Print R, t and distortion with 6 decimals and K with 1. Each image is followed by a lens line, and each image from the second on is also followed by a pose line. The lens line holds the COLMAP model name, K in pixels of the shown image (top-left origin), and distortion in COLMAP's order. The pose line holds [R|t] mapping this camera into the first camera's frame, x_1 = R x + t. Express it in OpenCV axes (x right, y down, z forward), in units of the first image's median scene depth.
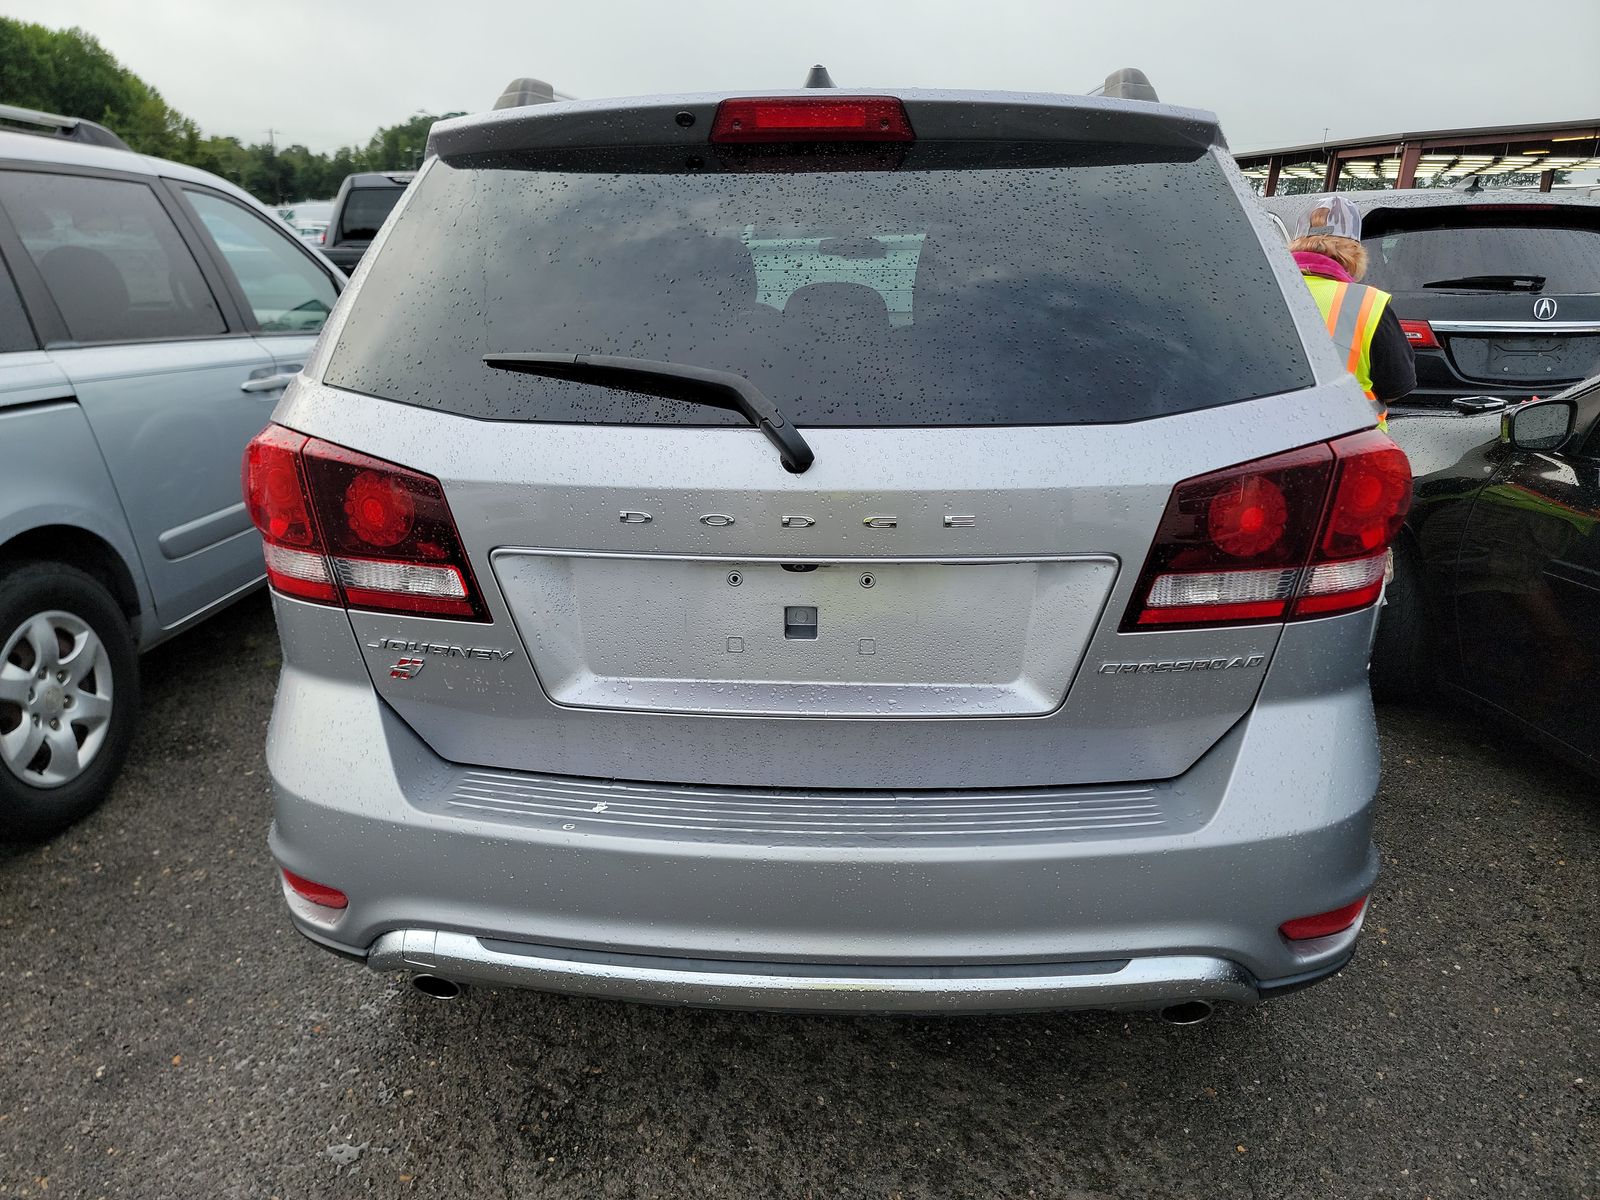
lens RADIAL K [[1108.2, 0, 804.8], [0, 1108.2, 613.4], [0, 0, 1]] dist [0.031741, -0.009265]
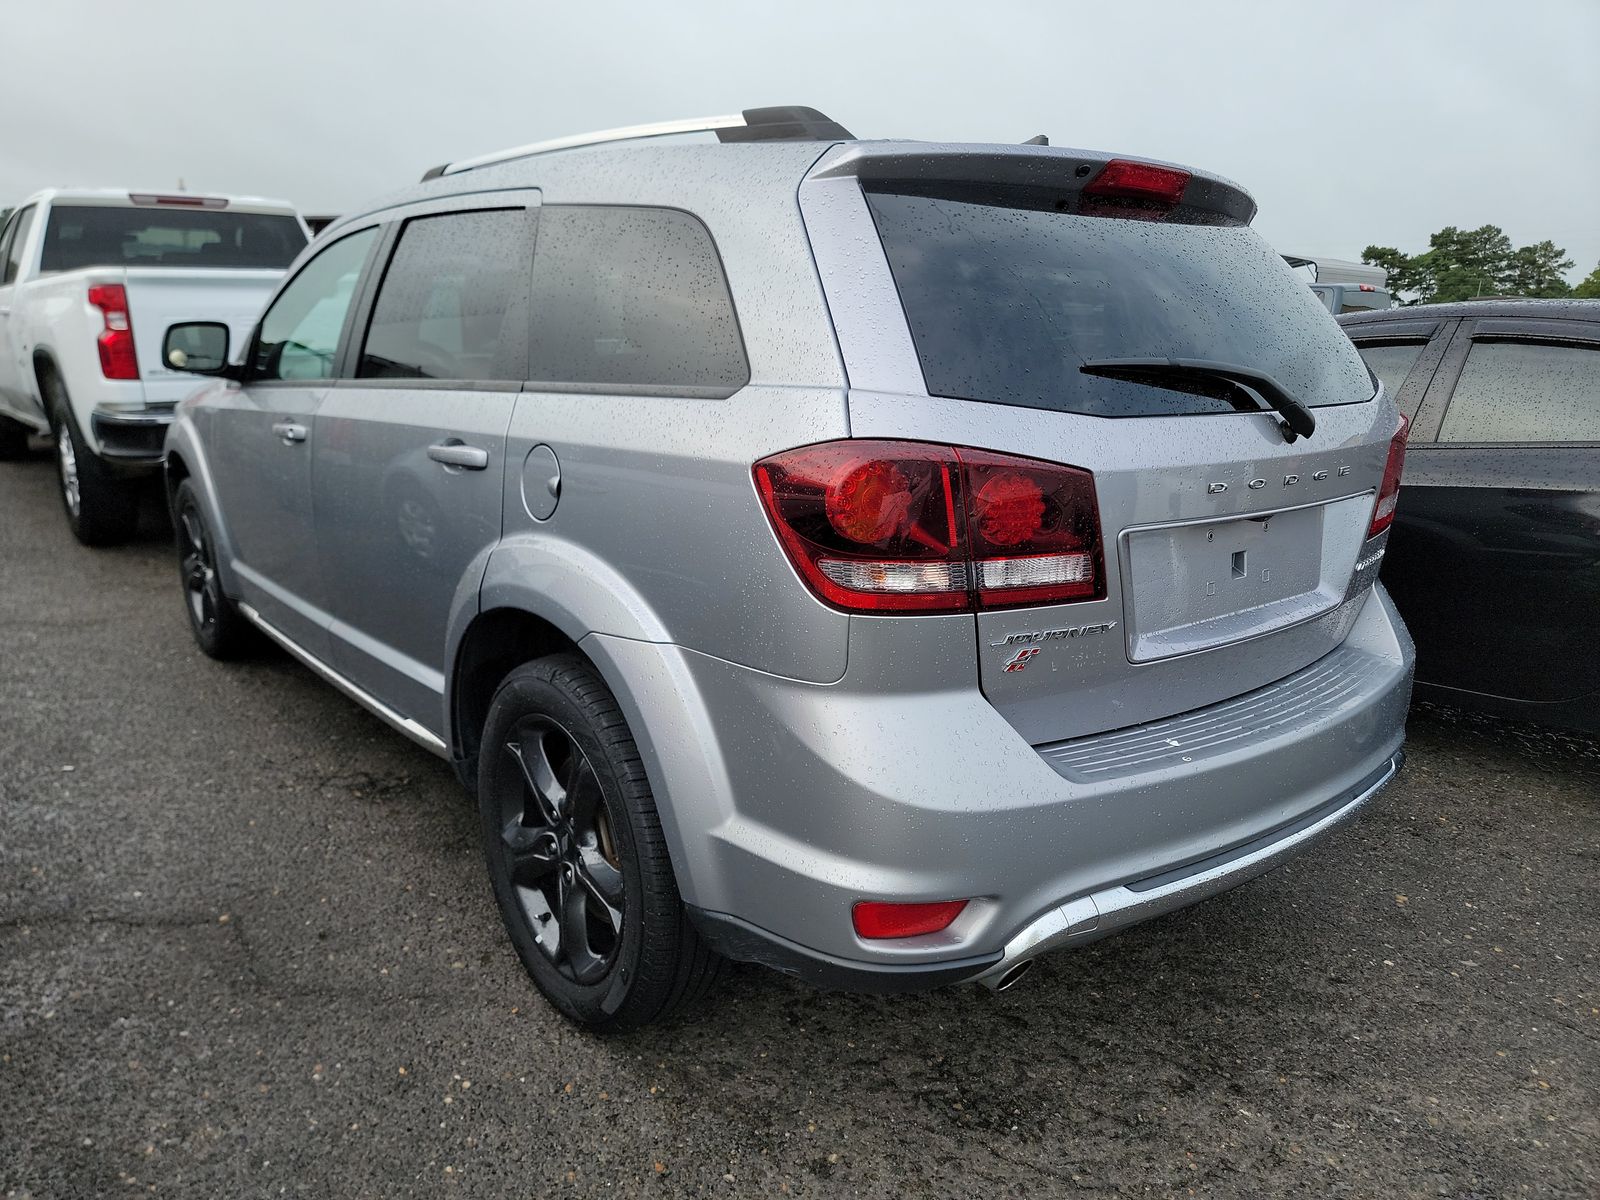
lens RADIAL K [[1132.6, 0, 800.9], [0, 1132.6, 583.8], [0, 0, 1]] dist [0.007290, 0.001324]
pose [[0.741135, -0.143583, 0.655822, -1.219235], [0.184558, 0.982799, 0.006604, -0.068380], [-0.645490, 0.116143, 0.754886, 0.327319]]
